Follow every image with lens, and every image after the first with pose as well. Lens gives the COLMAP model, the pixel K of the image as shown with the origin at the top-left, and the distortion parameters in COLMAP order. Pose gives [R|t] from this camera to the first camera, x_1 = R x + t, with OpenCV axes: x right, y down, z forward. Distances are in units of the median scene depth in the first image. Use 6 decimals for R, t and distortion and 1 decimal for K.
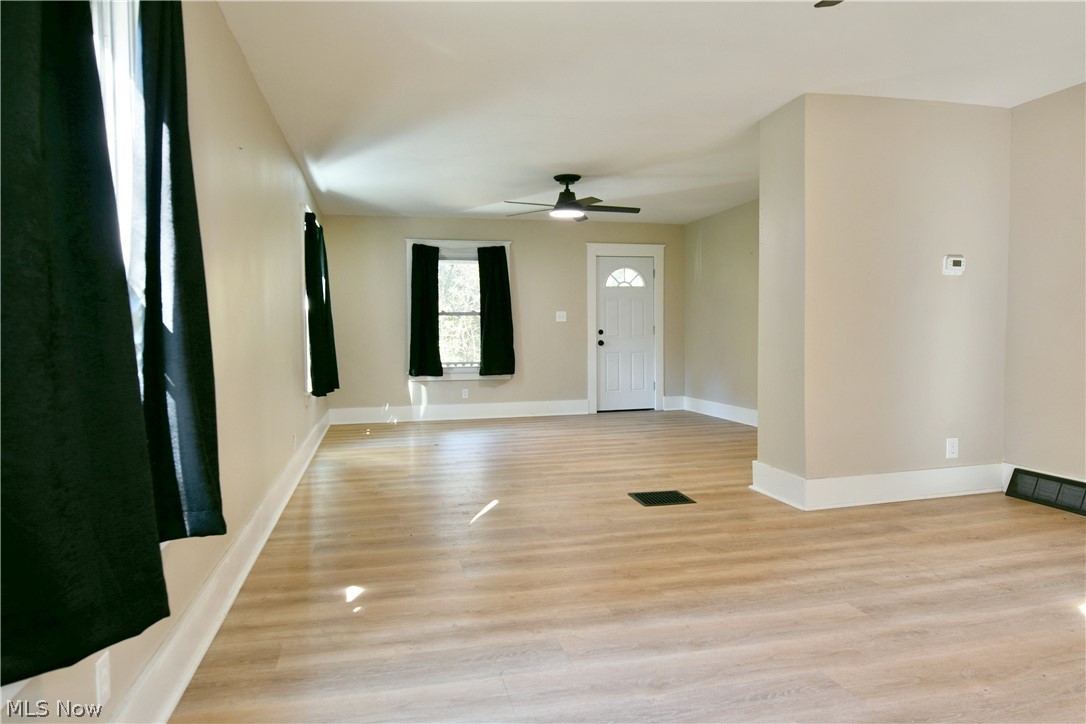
lens RADIAL K [[664.9, 0, 540.5], [0, 664.9, 361.8], [0, 0, 1]] dist [-0.014547, -0.002679]
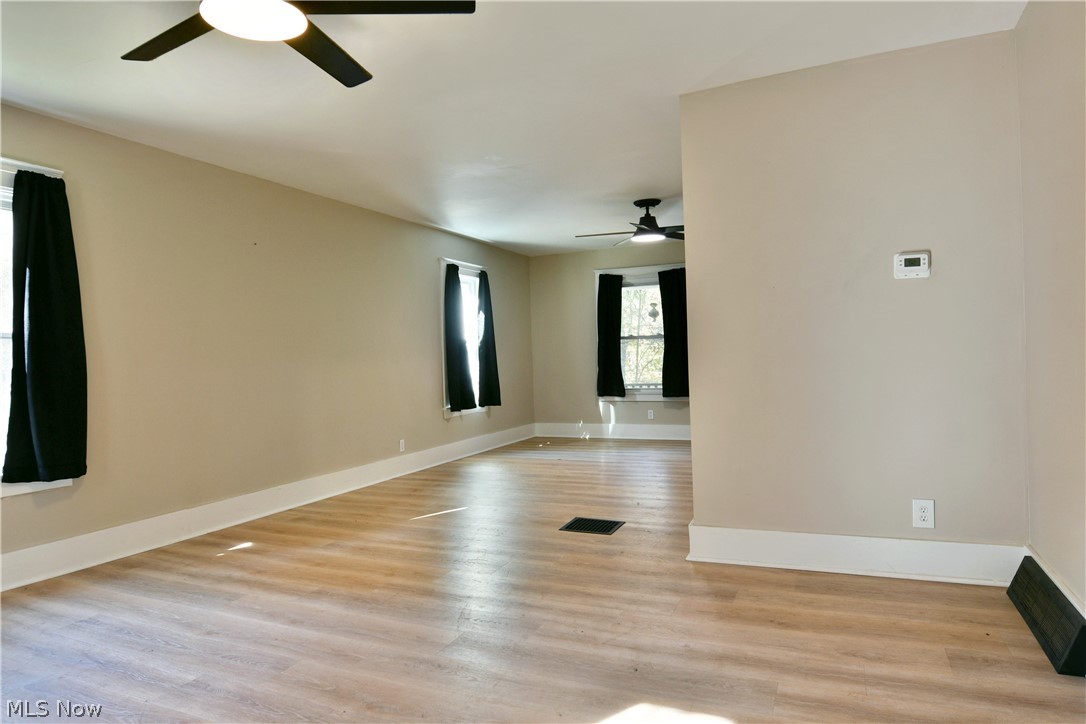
lens RADIAL K [[664.9, 0, 540.5], [0, 664.9, 361.8], [0, 0, 1]] dist [-0.014547, -0.002679]
pose [[0.787892, -0.009668, -0.615737, 0.530810], [-0.005028, 0.999742, -0.022131, -0.013451], [0.615793, 0.020532, 0.787641, 0.115587]]
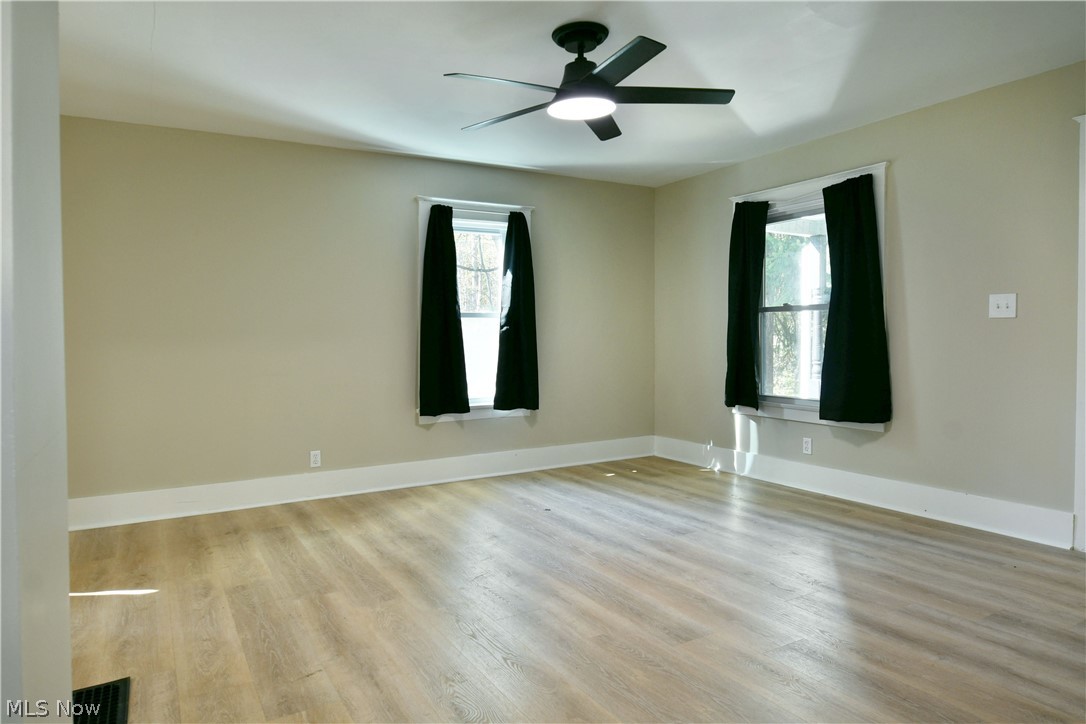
lens RADIAL K [[664.9, 0, 540.5], [0, 664.9, 361.8], [0, 0, 1]] dist [-0.014547, -0.002679]
pose [[0.274878, 0.046835, -0.960338, 0.515537], [-0.034505, 0.998650, 0.038827, -0.054525], [0.960860, 0.022464, 0.276123, 0.845487]]
